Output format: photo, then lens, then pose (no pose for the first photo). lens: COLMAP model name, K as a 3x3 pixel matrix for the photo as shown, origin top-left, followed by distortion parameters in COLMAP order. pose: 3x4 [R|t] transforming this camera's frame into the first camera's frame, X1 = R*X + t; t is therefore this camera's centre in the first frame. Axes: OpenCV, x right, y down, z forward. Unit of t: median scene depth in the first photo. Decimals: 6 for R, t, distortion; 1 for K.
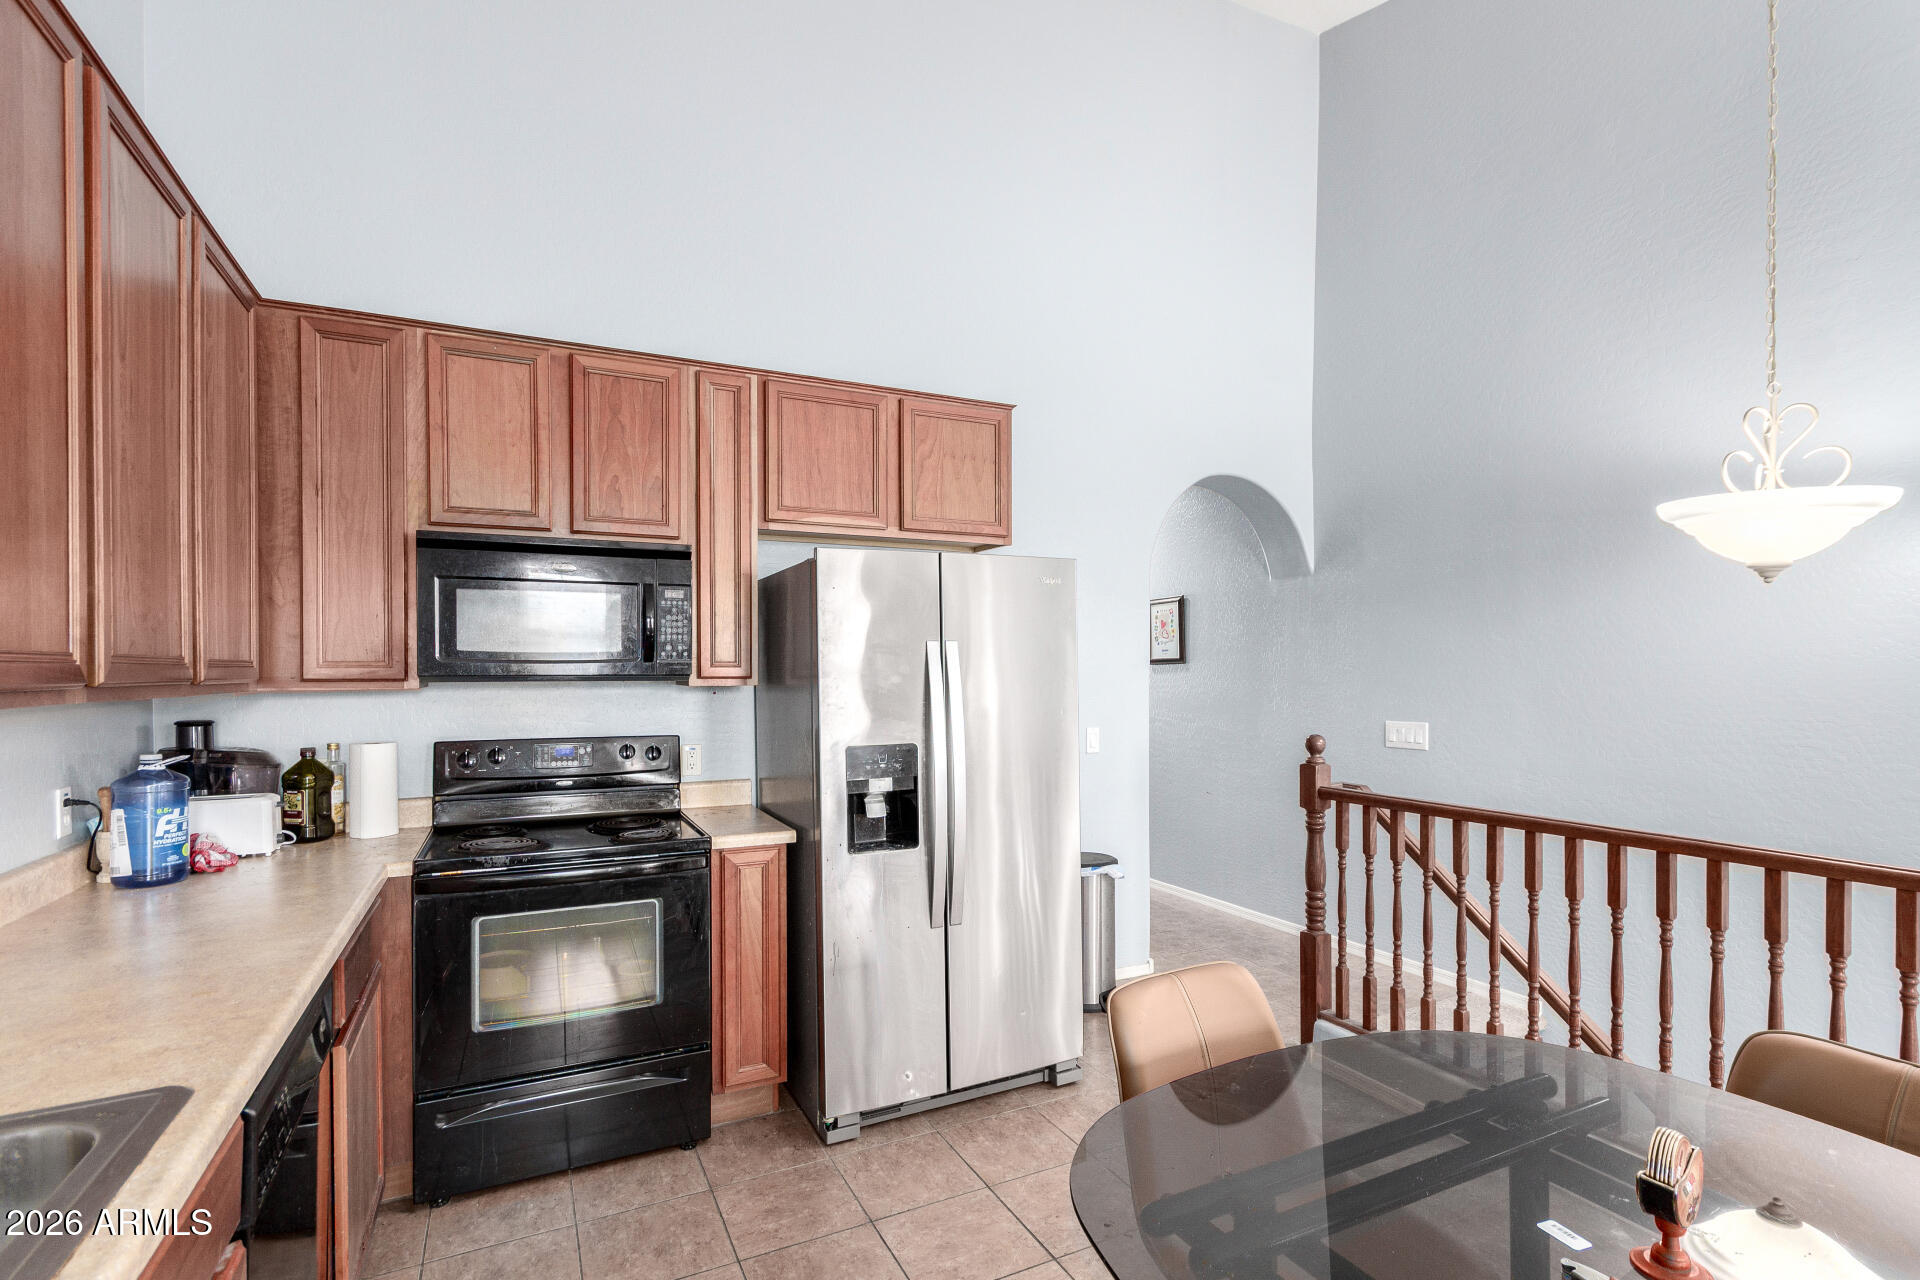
lens RADIAL K [[897.1, 0, 943.9], [0, 897.1, 675.8], [0, 0, 1]] dist [0.007641, -0.002564]
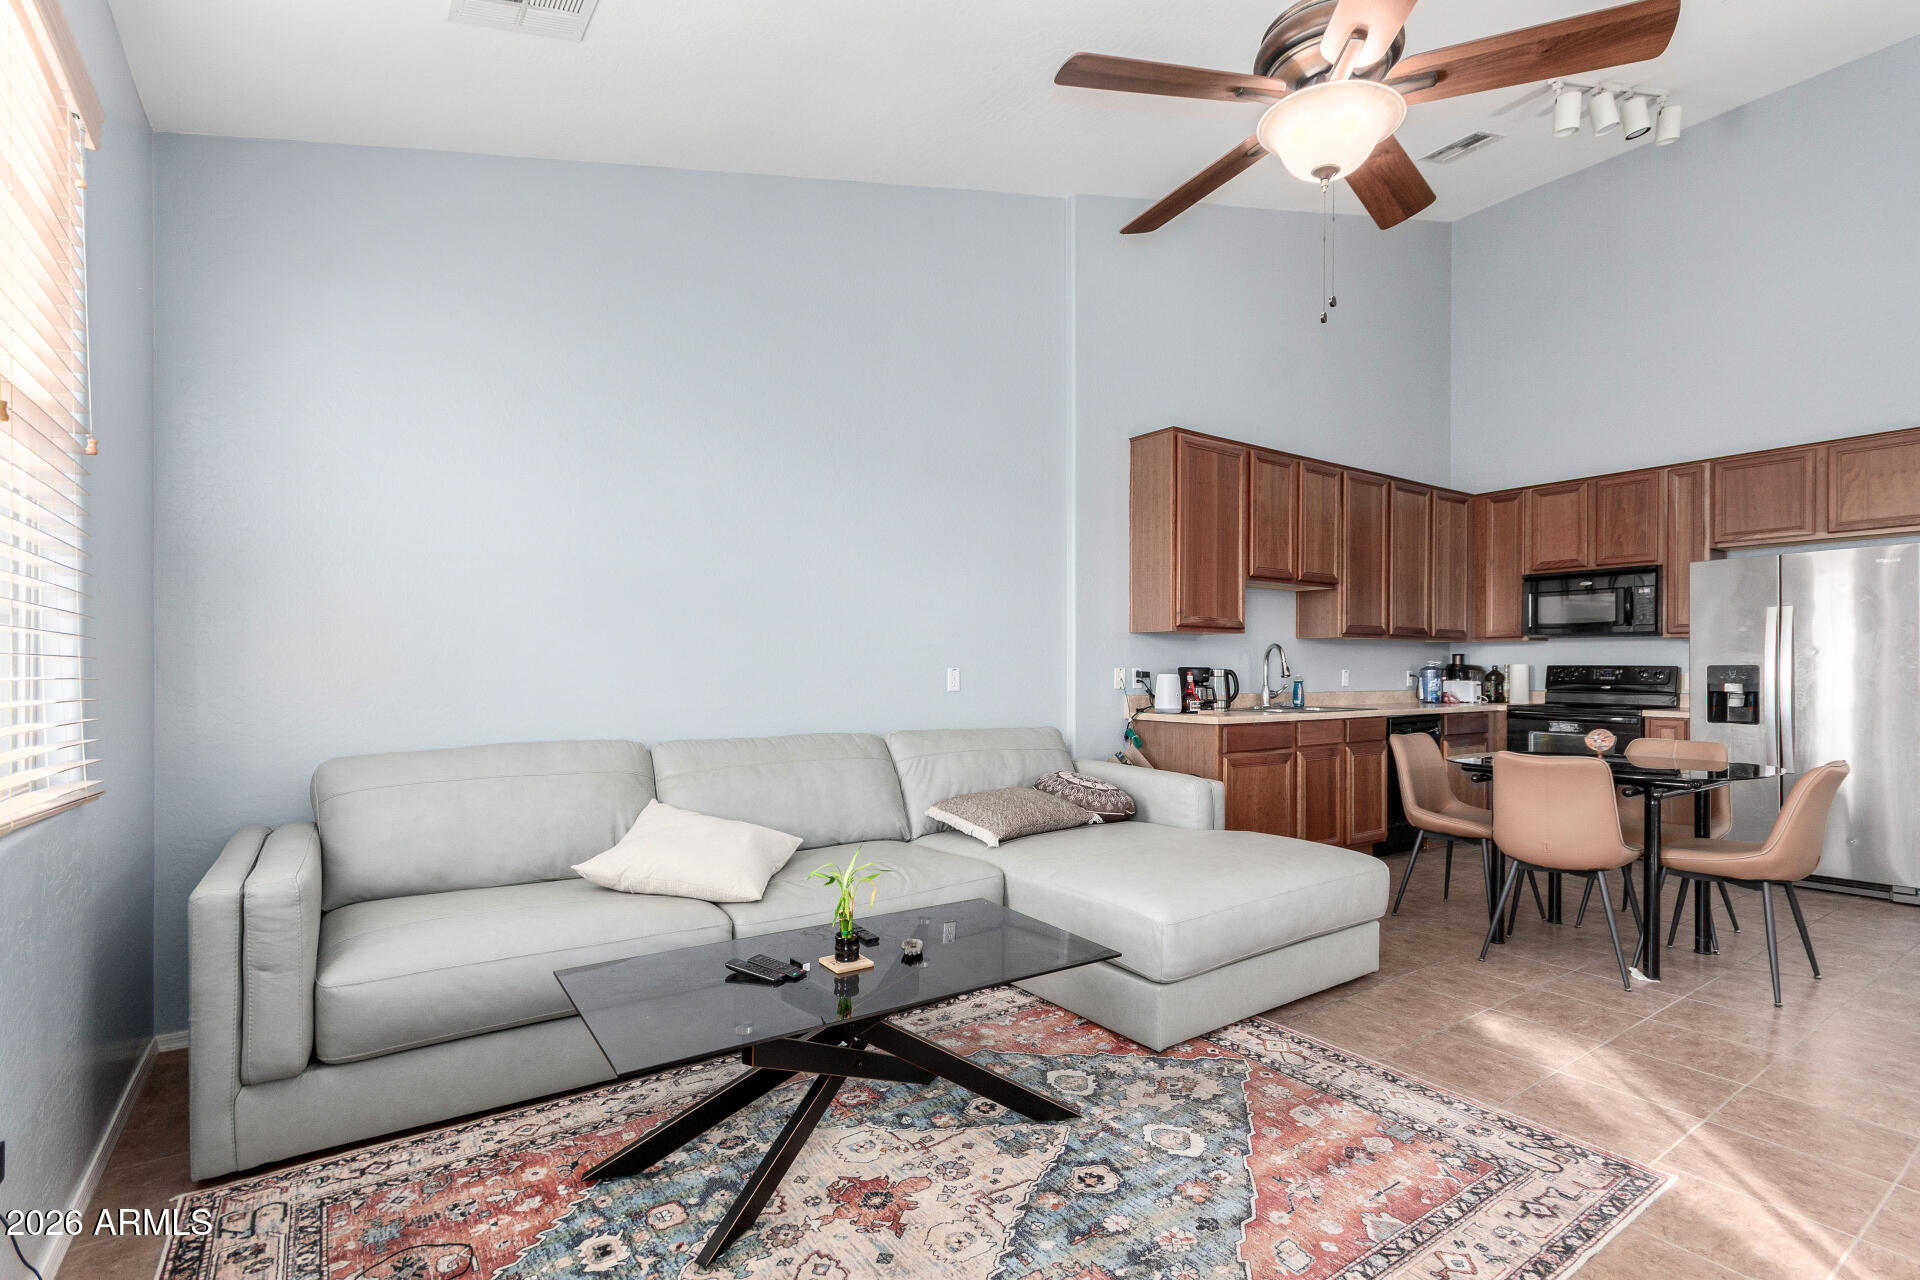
lens RADIAL K [[897.1, 0, 961.7], [0, 897.1, 673.8], [0, 0, 1]] dist [0.007641, -0.002564]
pose [[0.164529, 0.012188, -0.986297, 1.492530], [-0.008427, 0.999905, 0.010950, 0.088186], [0.986336, 0.006510, 0.164616, -0.855398]]
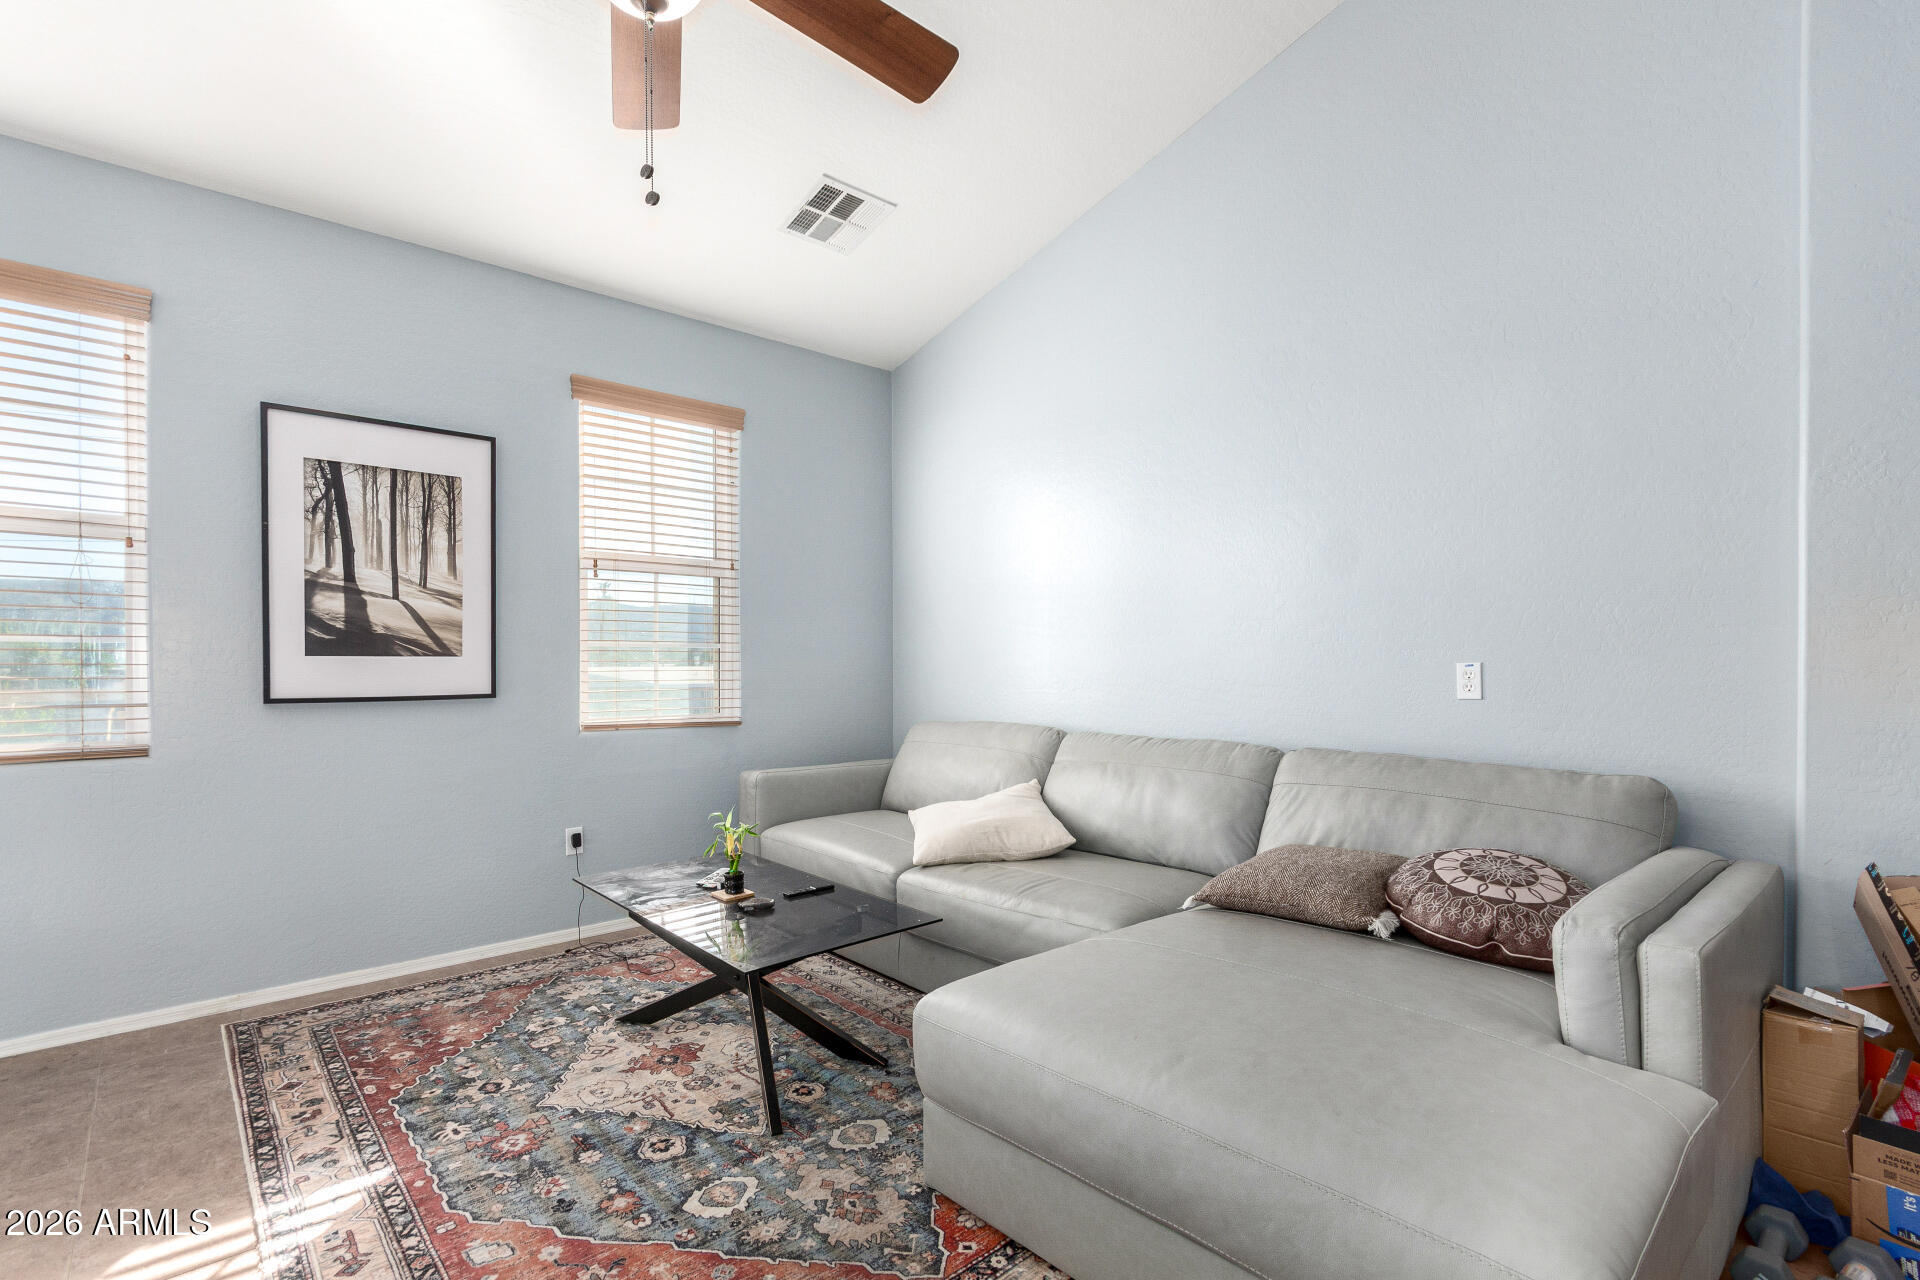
lens RADIAL K [[897.1, 0, 955.5], [0, 897.1, 657.6], [0, 0, 1]] dist [0.007641, -0.002564]
pose [[-0.960455, 0.004199, -0.278402, 0.735866], [0.004350, 0.999991, 0.000075, 0.086854], [0.278400, -0.001139, -0.960464, 0.229303]]
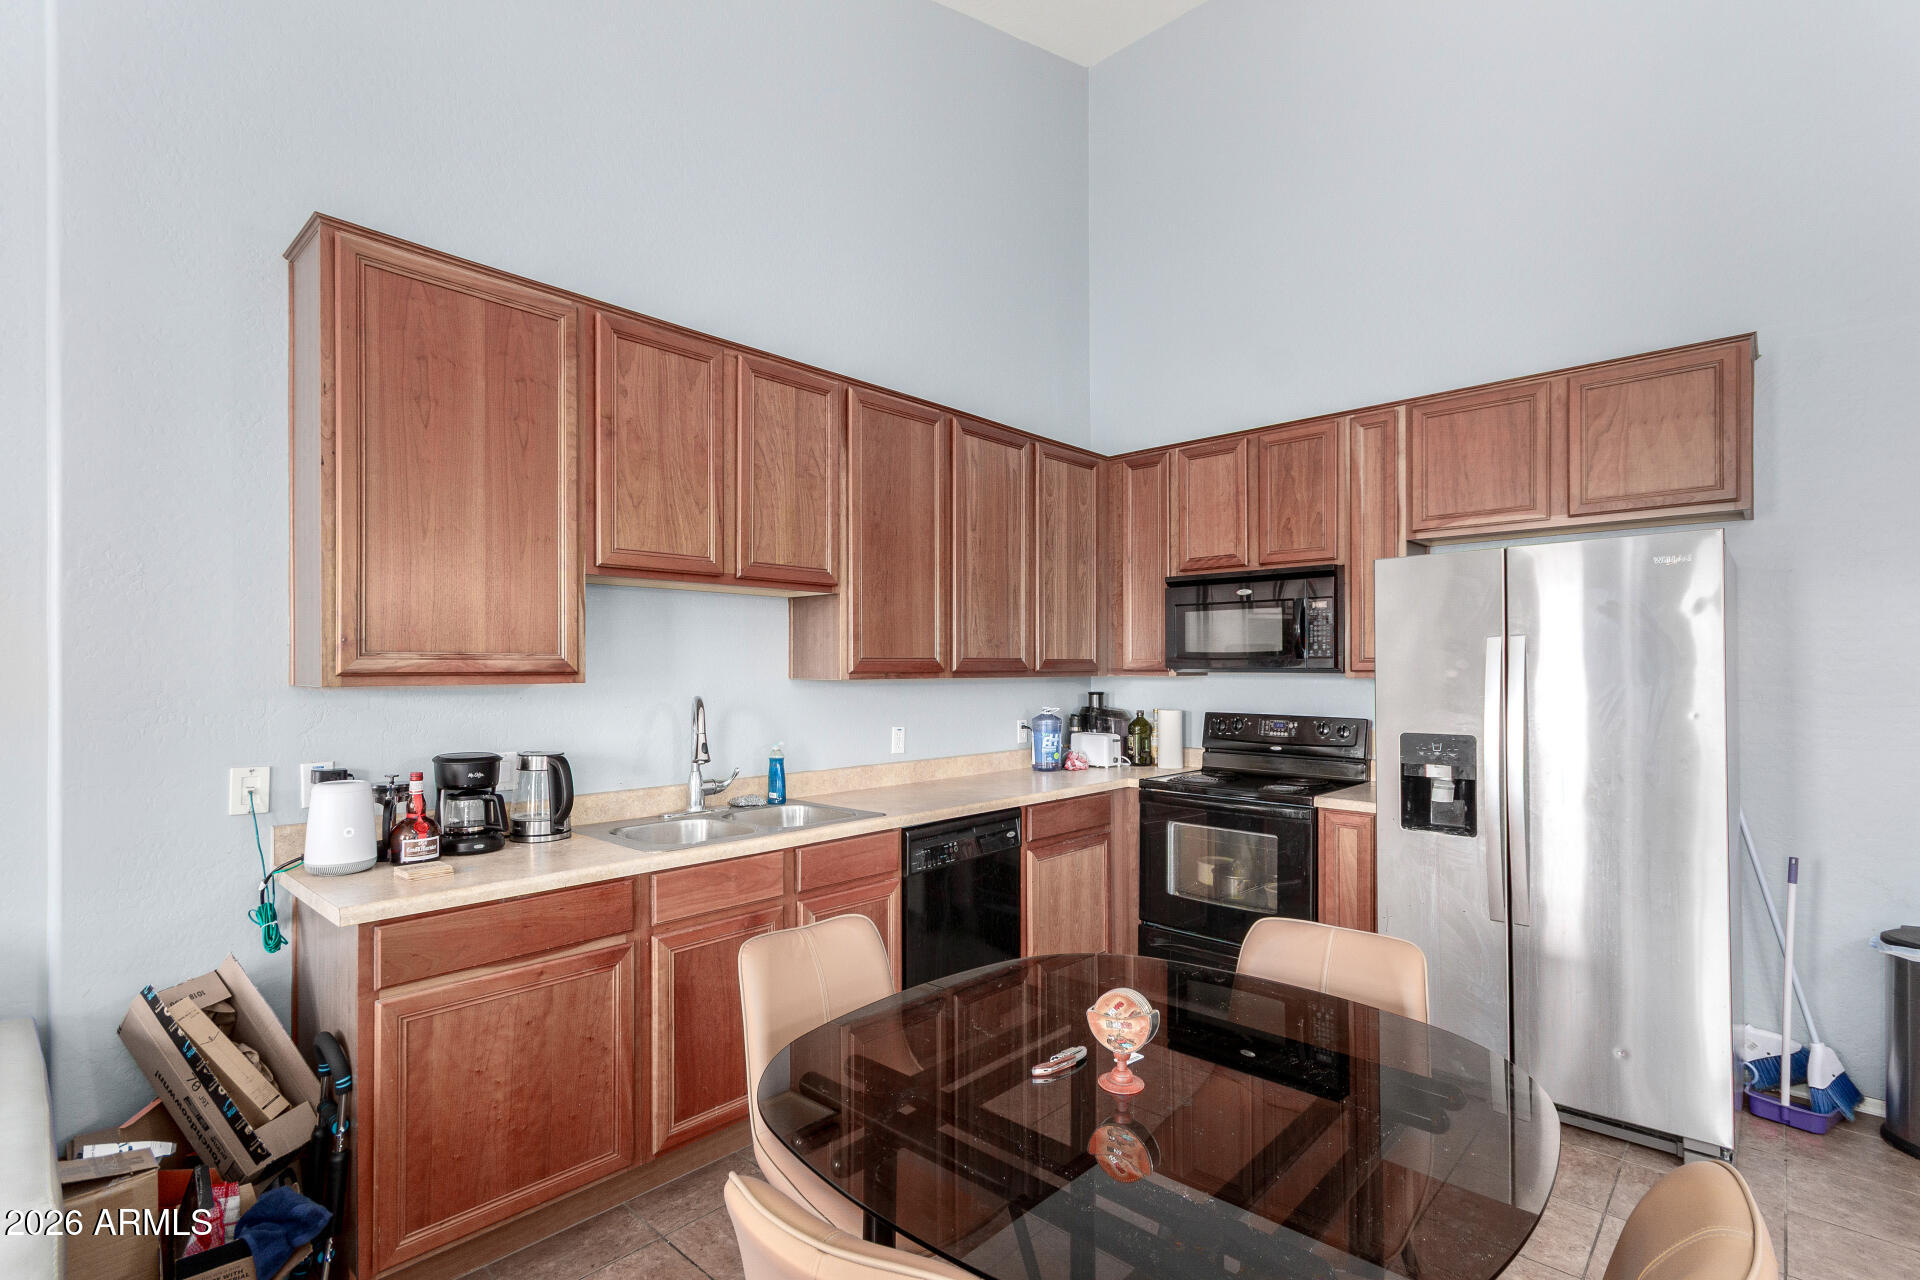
lens RADIAL K [[897.1, 0, 966.0], [0, 897.1, 668.1], [0, 0, 1]] dist [0.007641, -0.002564]
pose [[0.373380, 0.005615, -0.927662, 0.728297], [-0.006020, 0.999975, 0.003630, -0.003085], [0.927659, 0.004229, 0.373404, 0.069377]]
